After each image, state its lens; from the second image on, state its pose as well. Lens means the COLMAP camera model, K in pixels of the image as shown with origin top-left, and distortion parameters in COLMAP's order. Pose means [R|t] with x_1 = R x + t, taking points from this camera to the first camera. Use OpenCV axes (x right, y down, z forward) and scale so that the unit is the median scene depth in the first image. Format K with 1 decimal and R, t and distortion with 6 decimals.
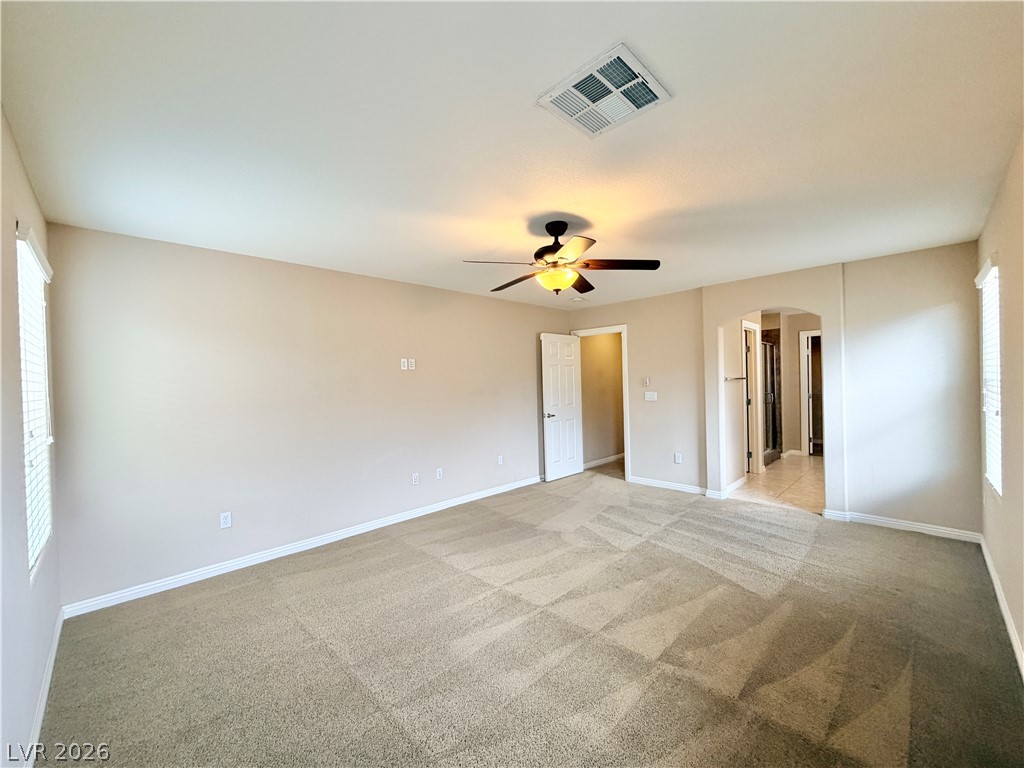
lens RADIAL K [[408.8, 0, 505.5], [0, 408.8, 382.7], [0, 0, 1]] dist [0.009070, 0.000092]
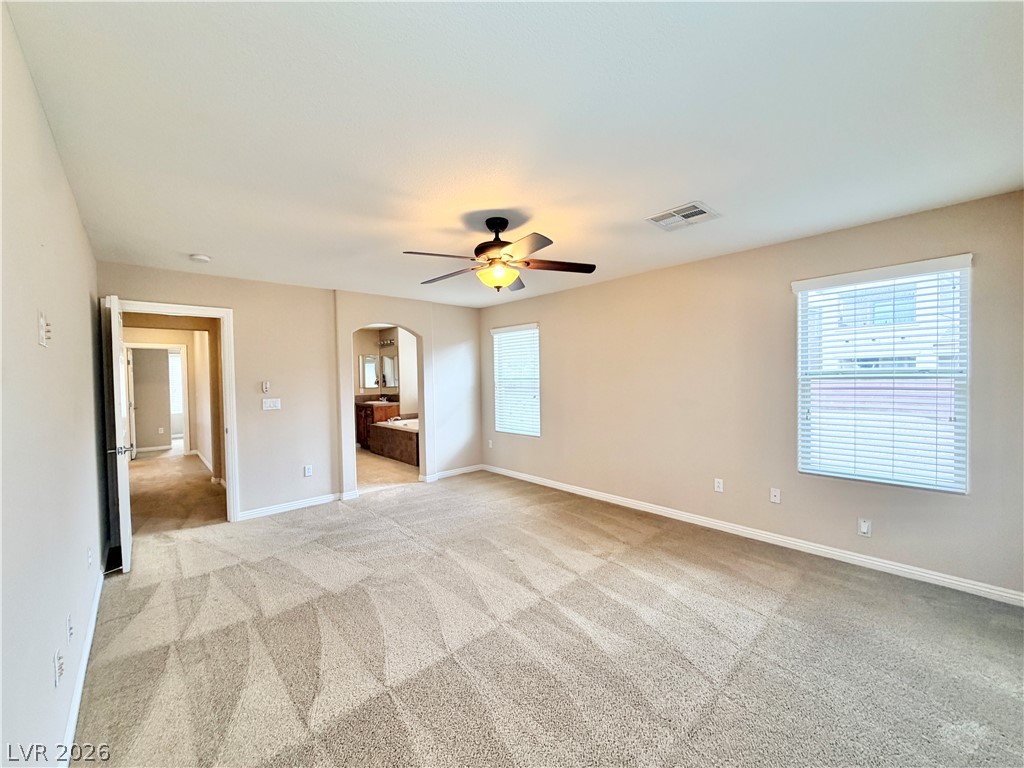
lens RADIAL K [[408.8, 0, 516.8], [0, 408.8, 384.3], [0, 0, 1]] dist [0.009070, 0.000092]
pose [[0.031350, 0.004105, 0.999500, -0.607679], [0.017273, 0.999840, -0.004648, 0.008077], [-0.999359, 0.017410, 0.031274, 0.657408]]
